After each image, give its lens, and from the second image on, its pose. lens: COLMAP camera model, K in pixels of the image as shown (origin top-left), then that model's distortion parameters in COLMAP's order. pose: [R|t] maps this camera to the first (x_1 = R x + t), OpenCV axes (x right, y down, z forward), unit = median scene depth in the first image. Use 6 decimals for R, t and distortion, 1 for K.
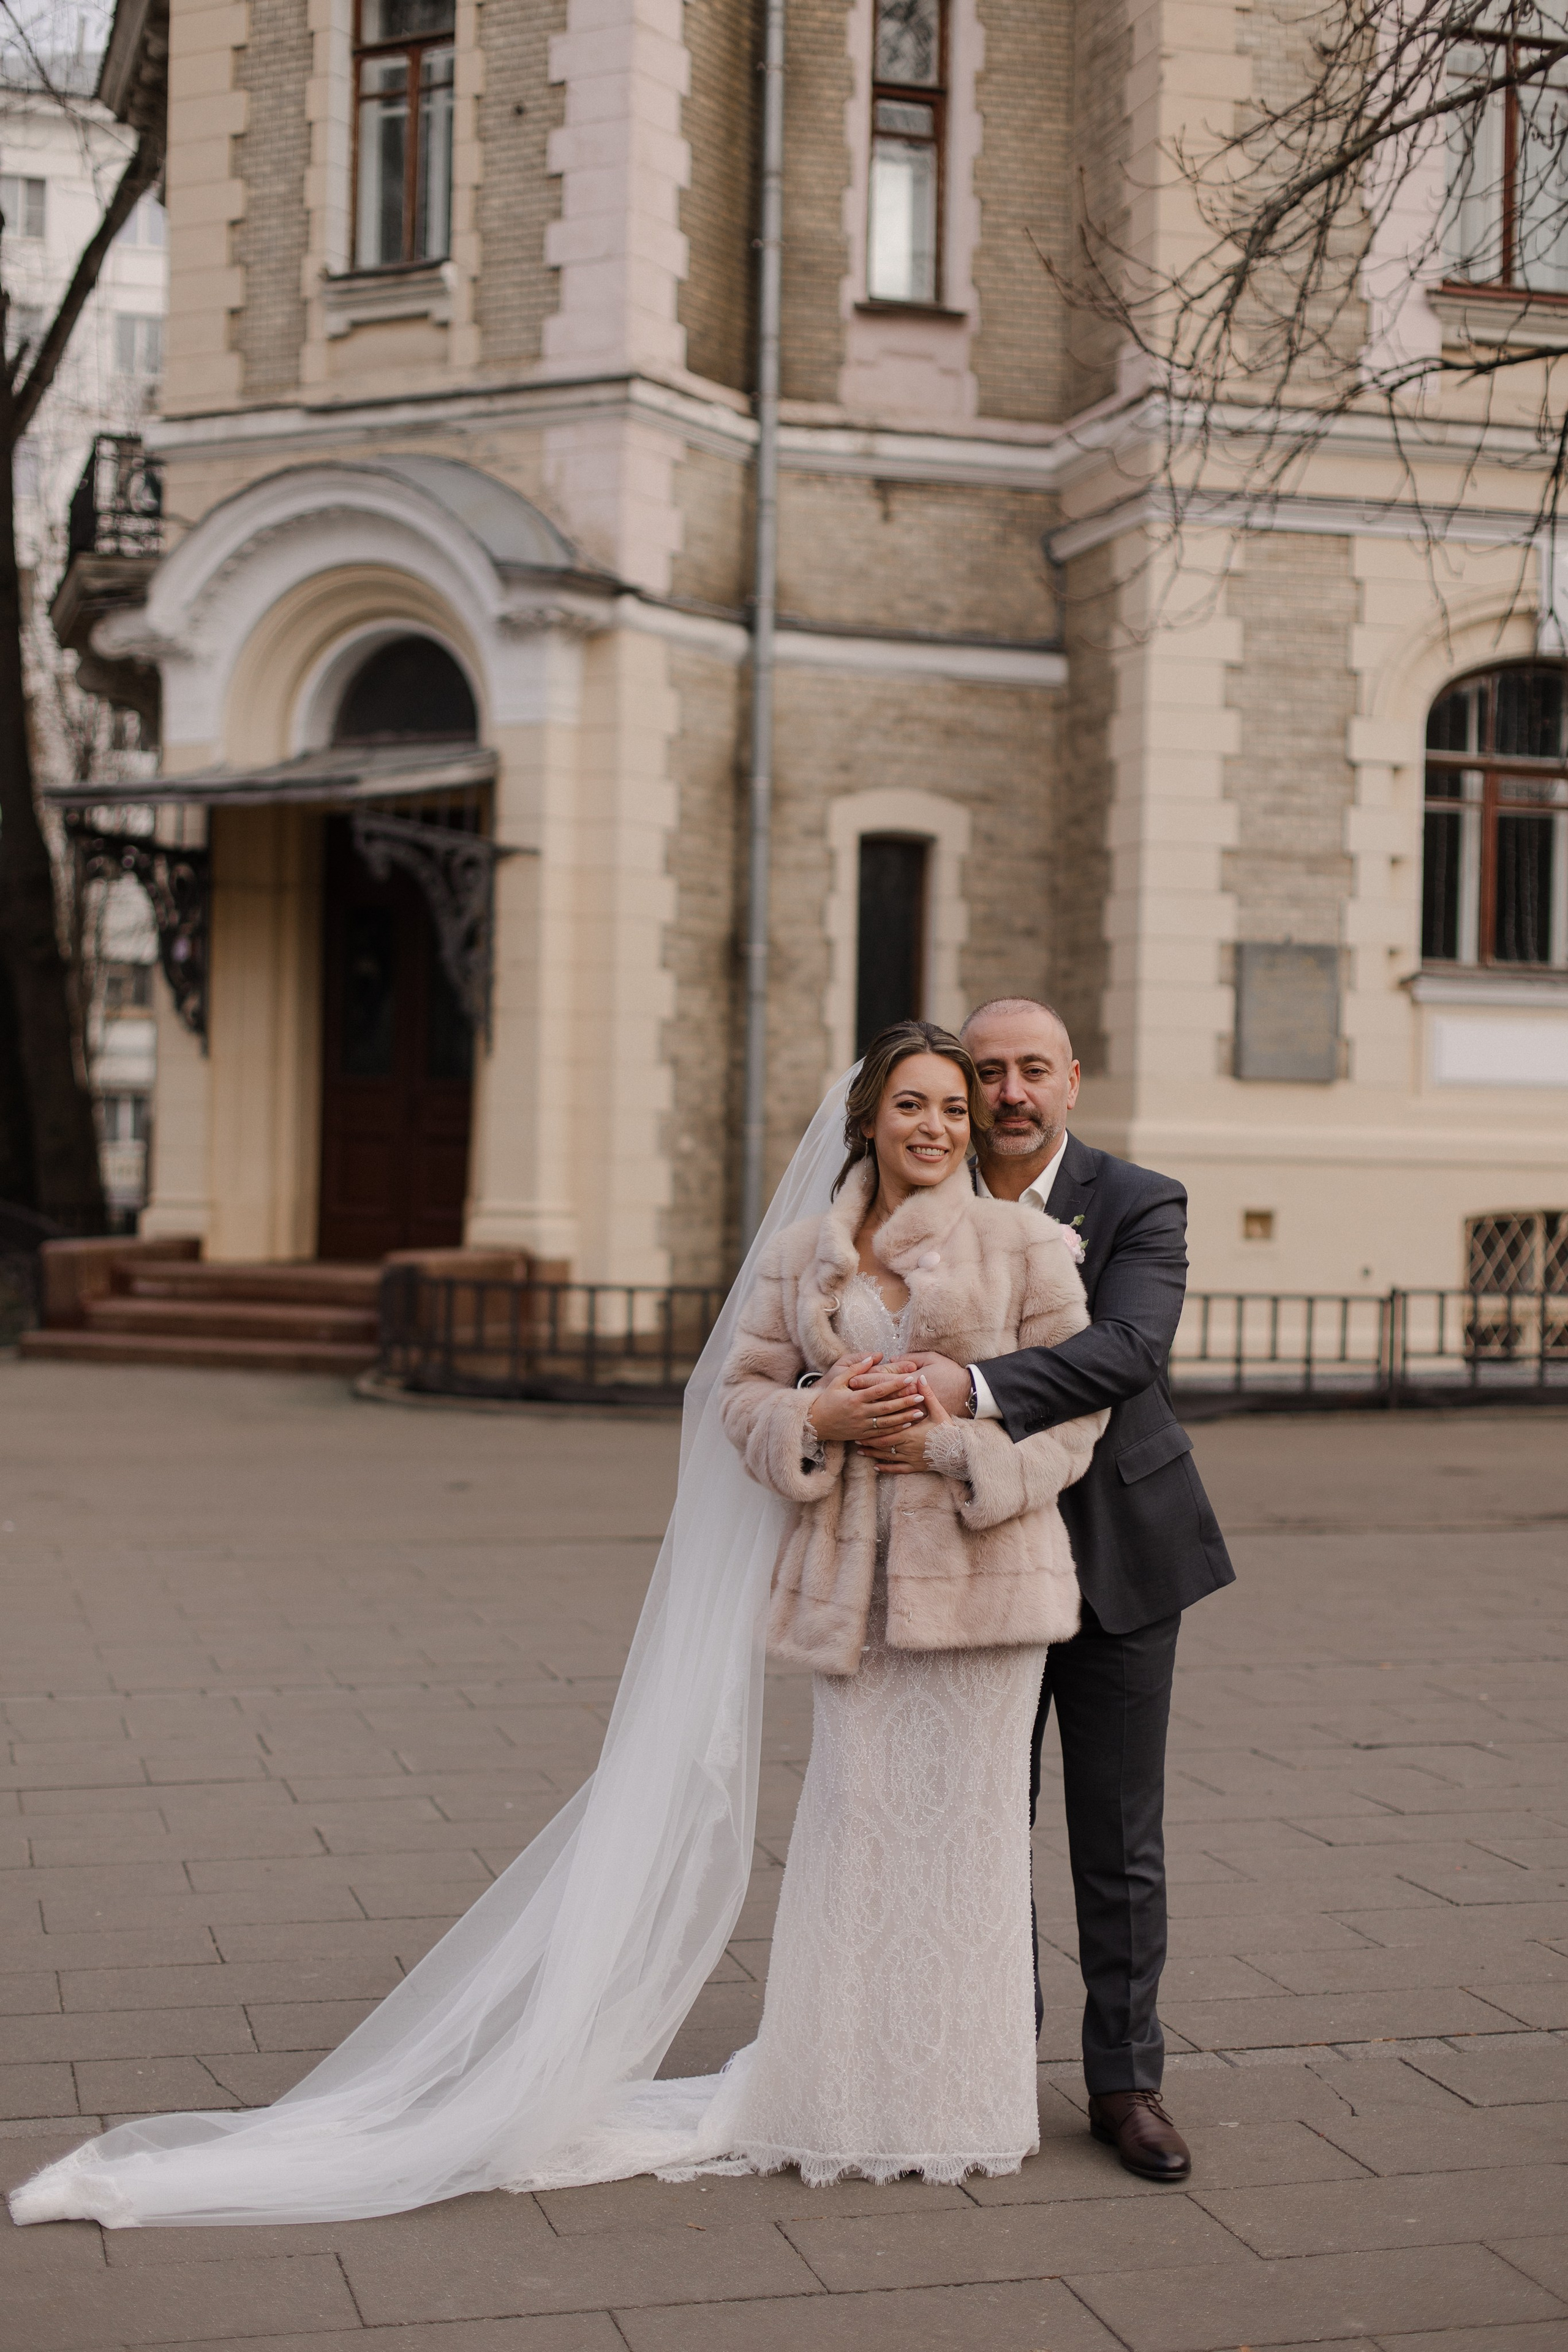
lens RADIAL K [[3393.3, 0, 776.1], [0, 3393.3, 1177.2], [0, 0, 1]] dist [0.000211, -0.017223]
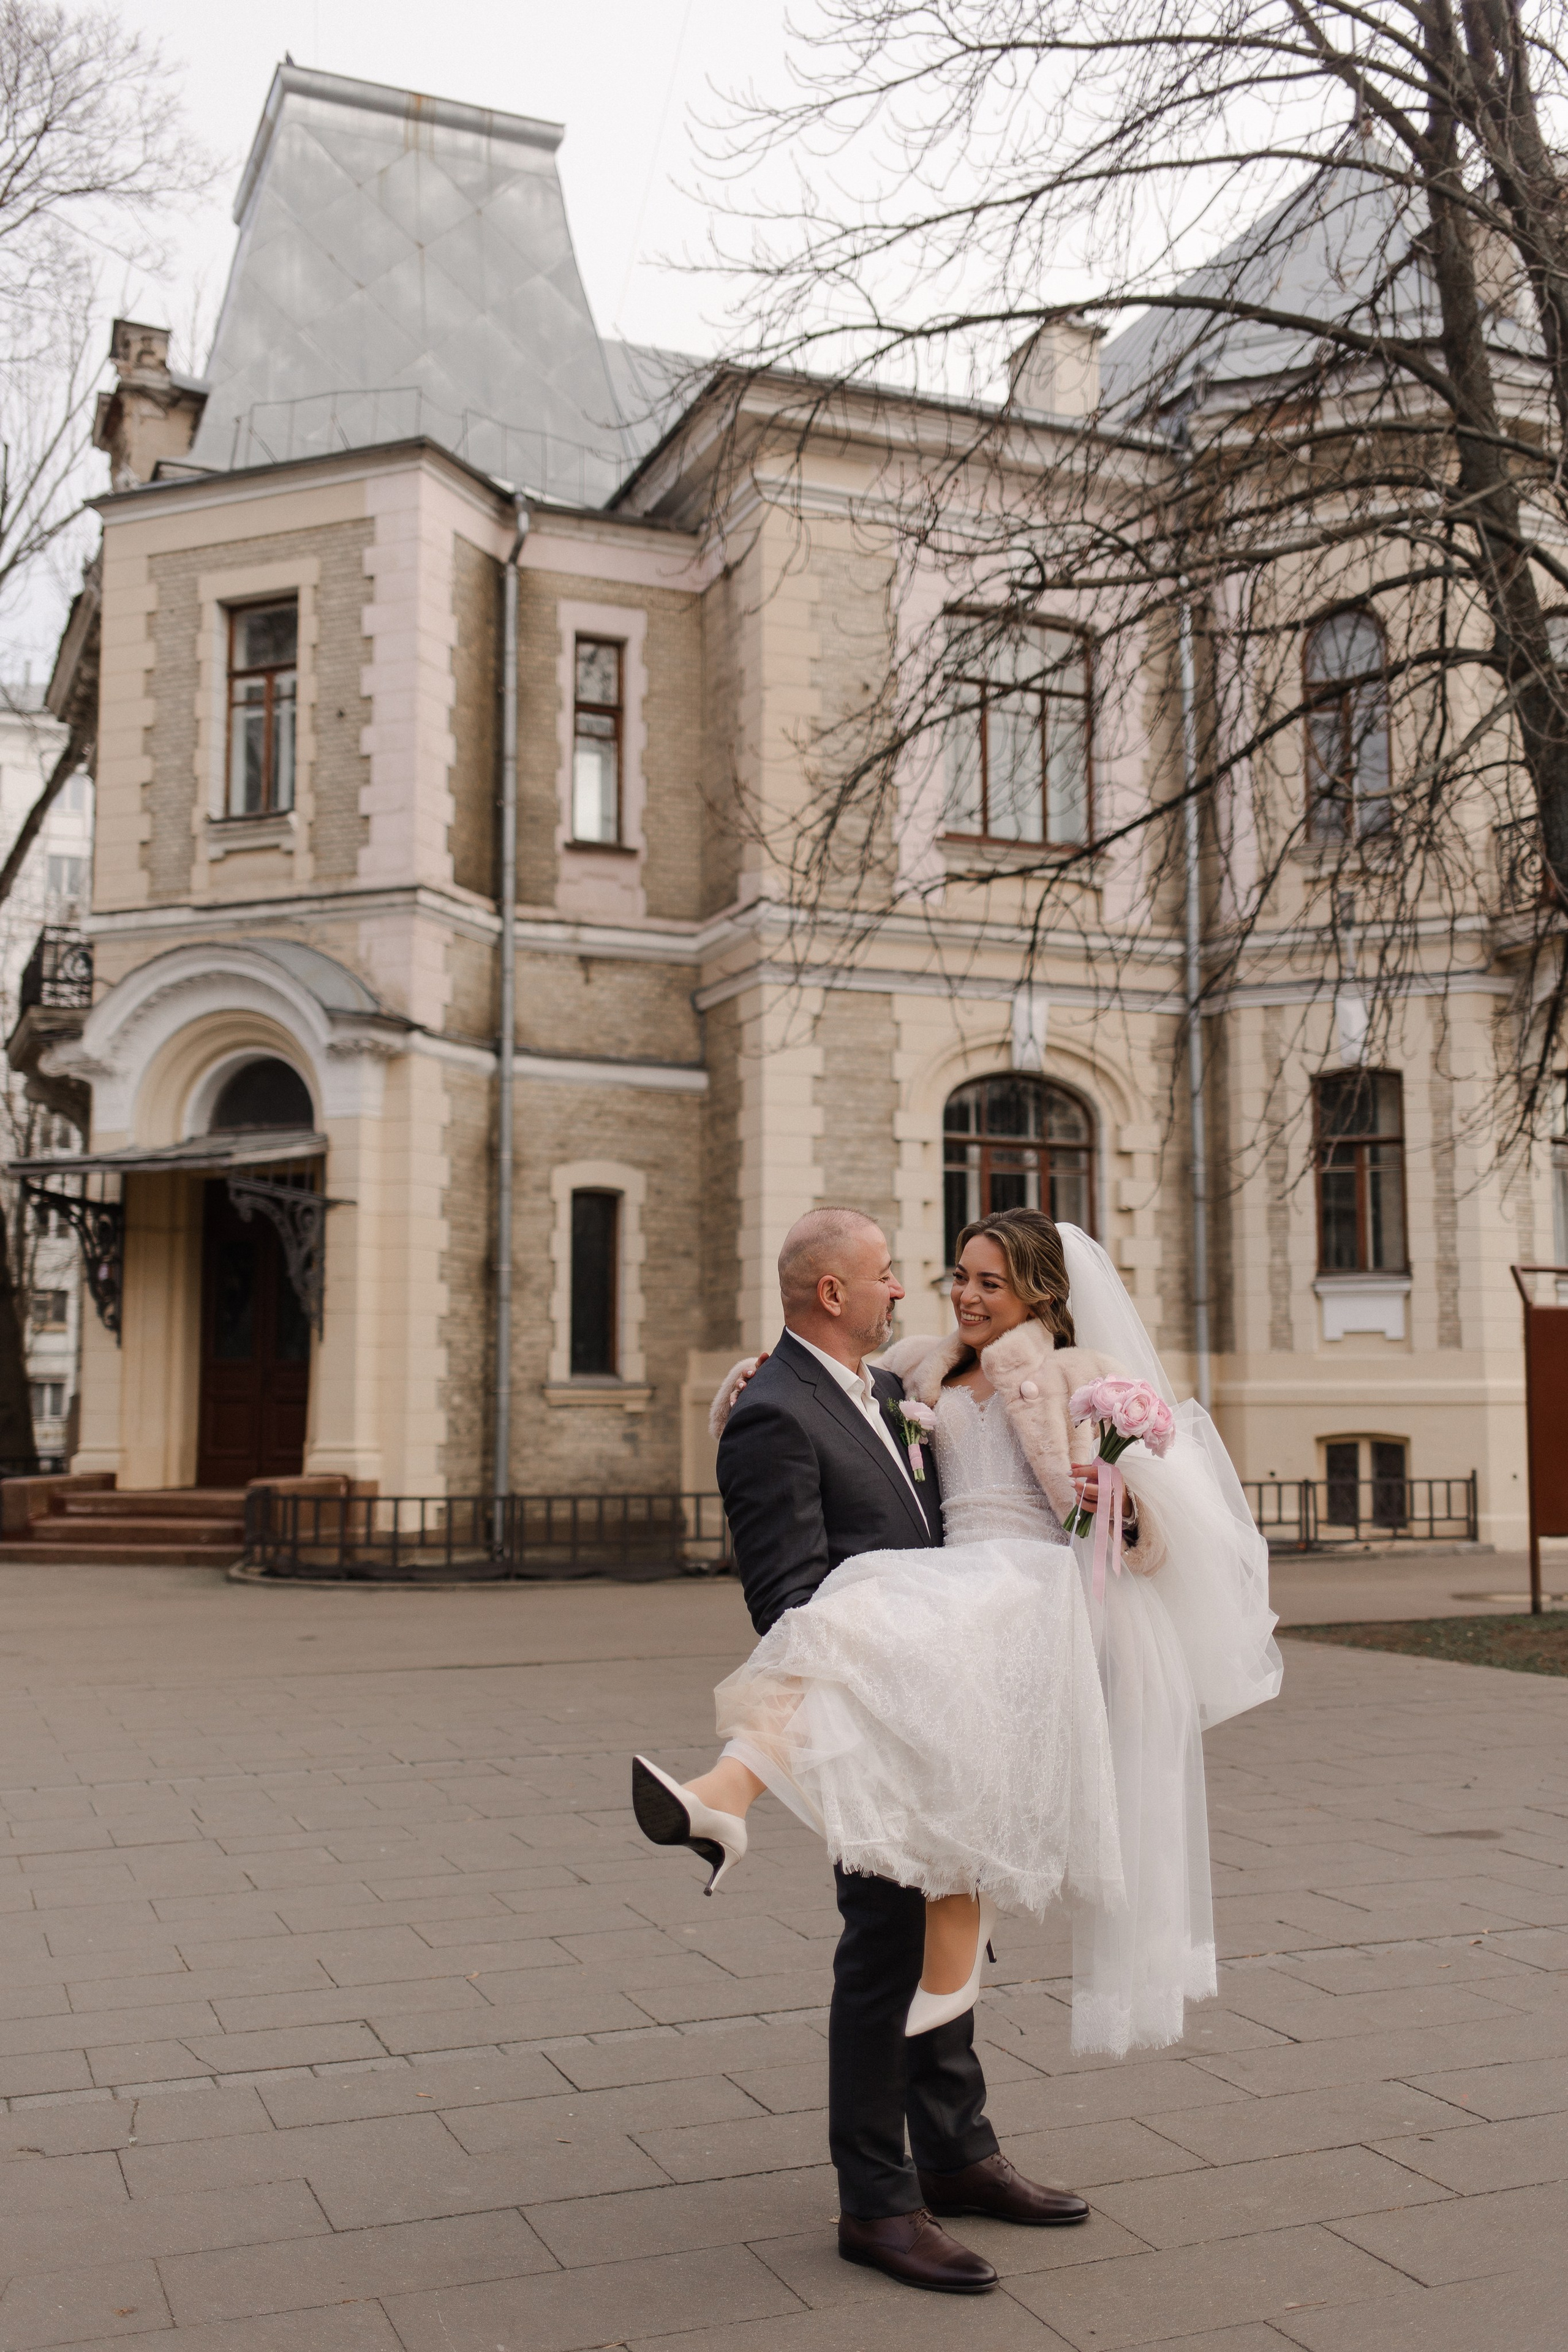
lens RADIAL K [[2253.8, 0, 780.1], [0, 2253.8, 1172.7], [0, 0, 1]] dist [0.020498, -0.035003]
pose [[0.991954, -0.007898, 0.126348, -0.010308], [0.022223, 0.993417, -0.112380, 0.005223], [-0.124629, 0.114283, 0.985600, 0.009849]]
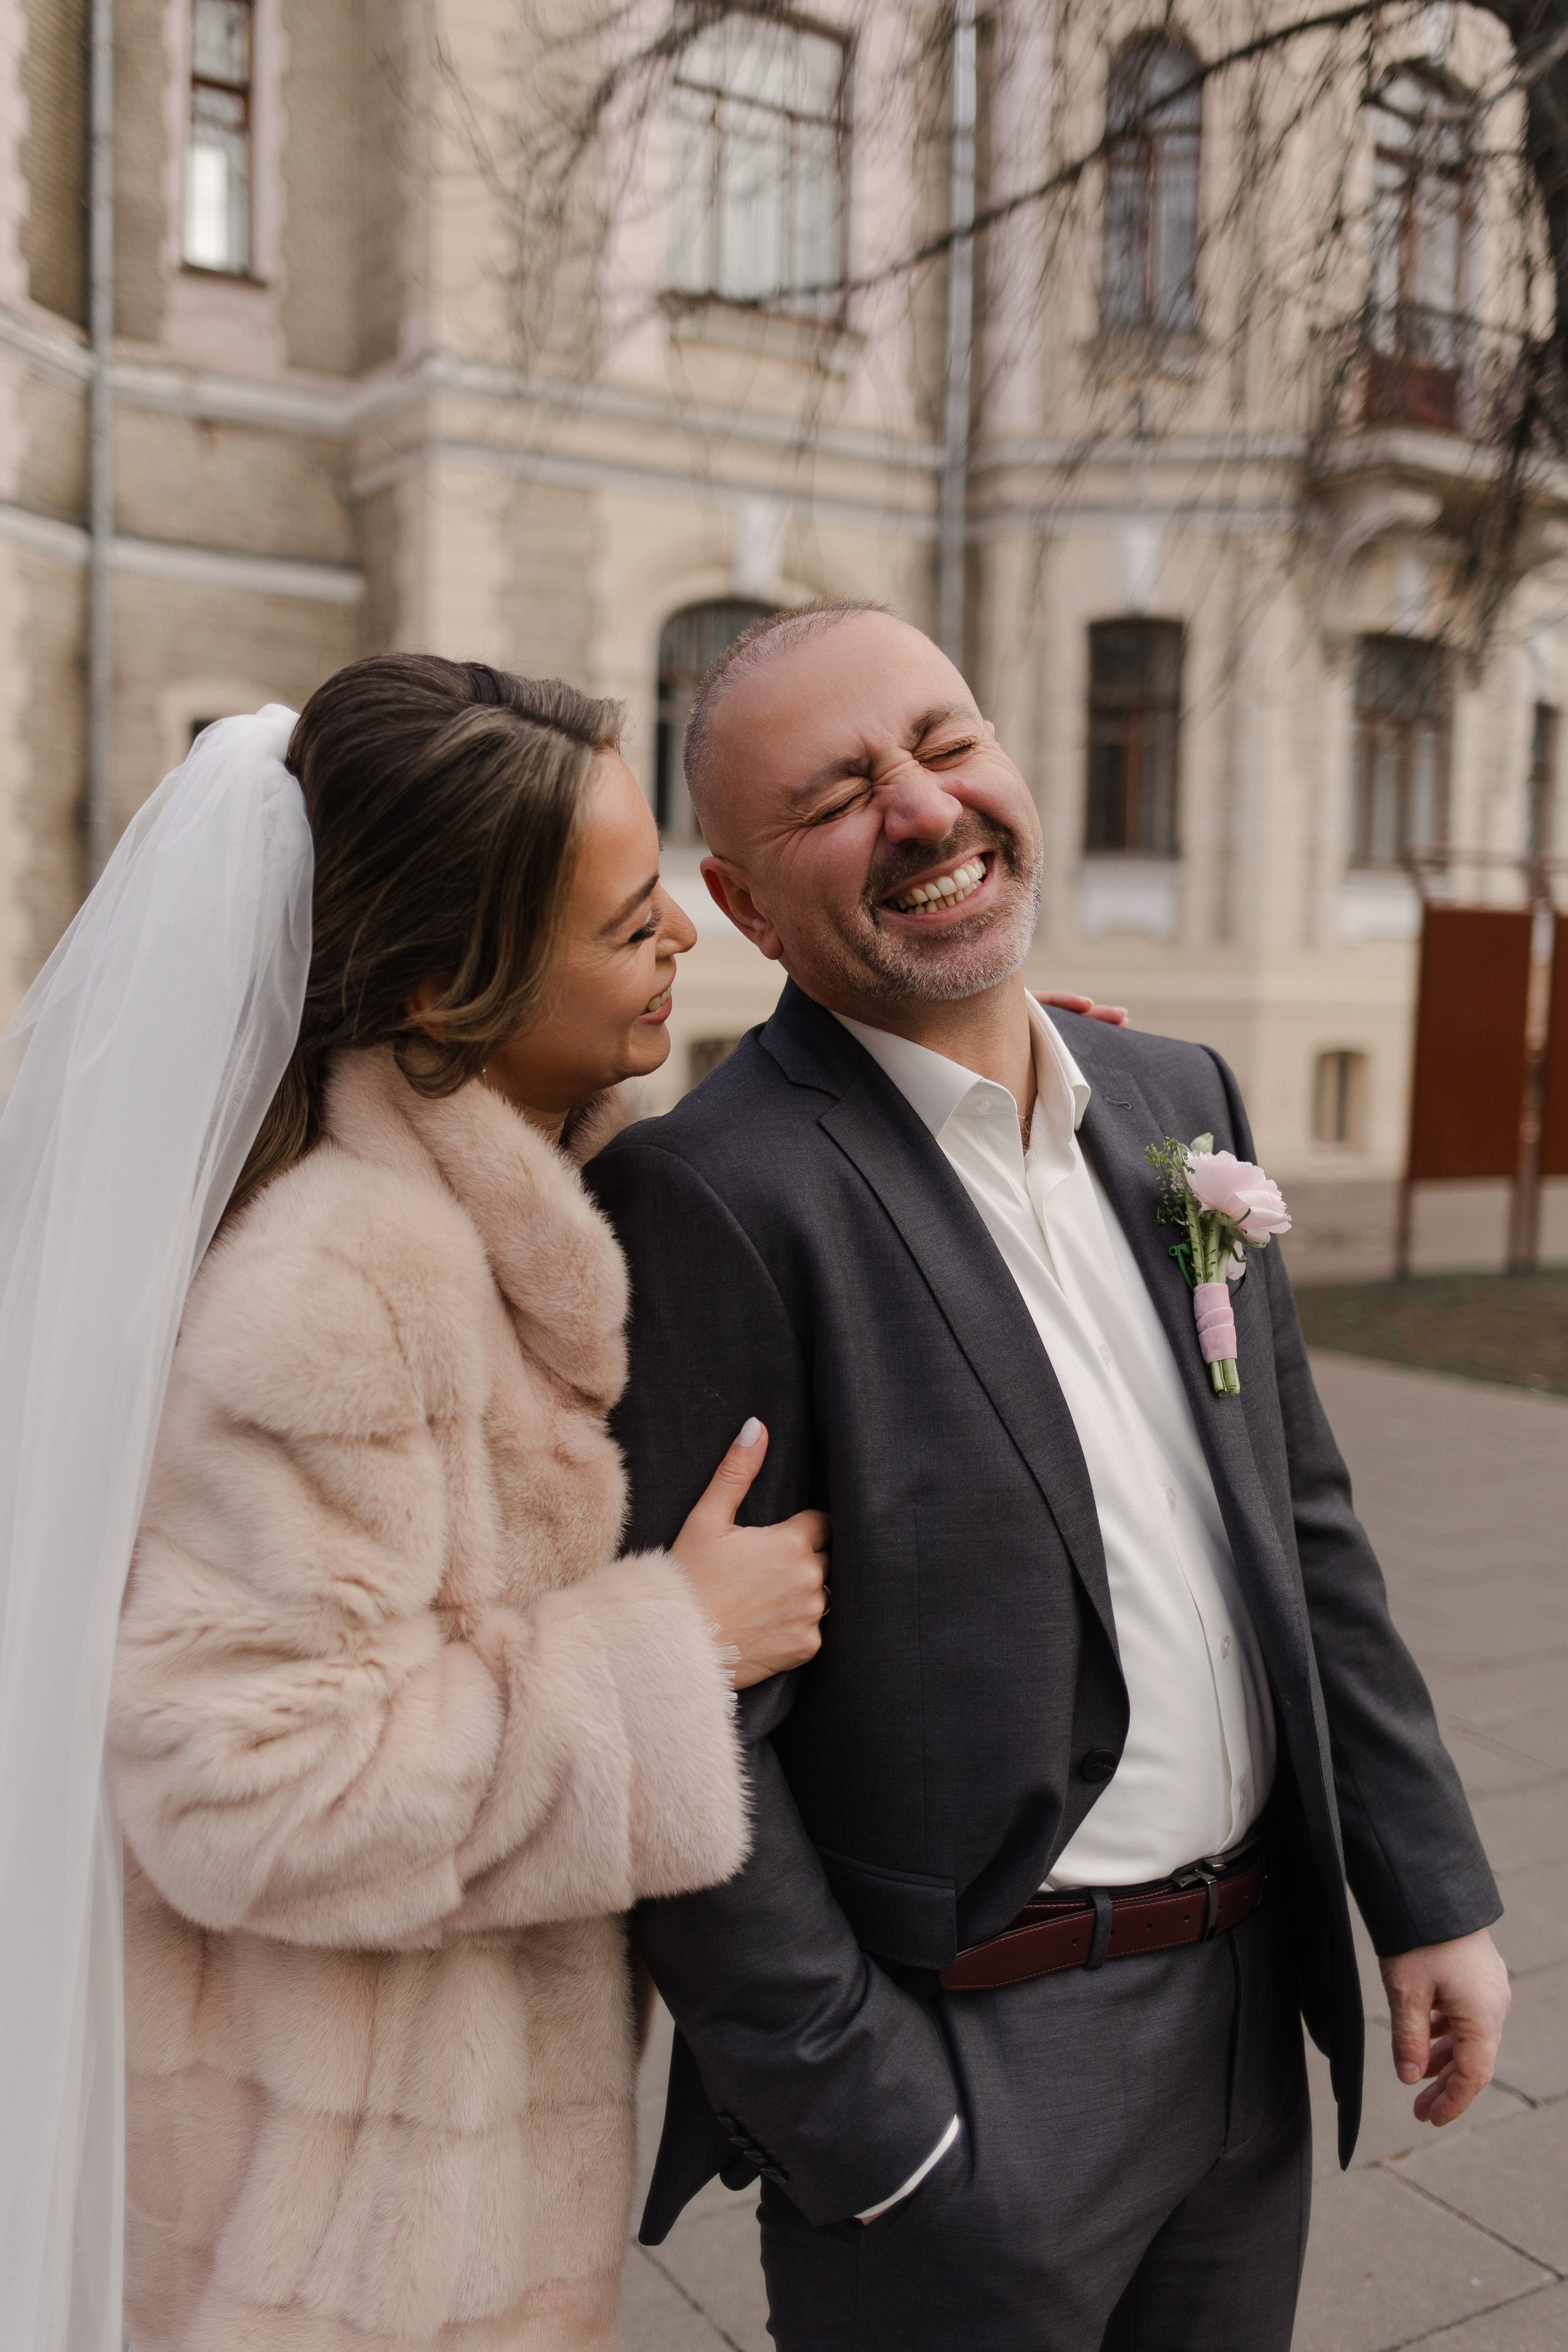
lens RADIAL K [[2304.9, 0, 766.9], [0, 2304.9, 1138.1], [0, 0, 1]] dist [0.015097, 0.004971]
pose [[0.961148, -0.013401, 0.275706, -0.005386], [-0.002776, 0.998301, 0.058200, -0.001155], [-0.276018, -0.056704, 0.959478, 0.160576]]
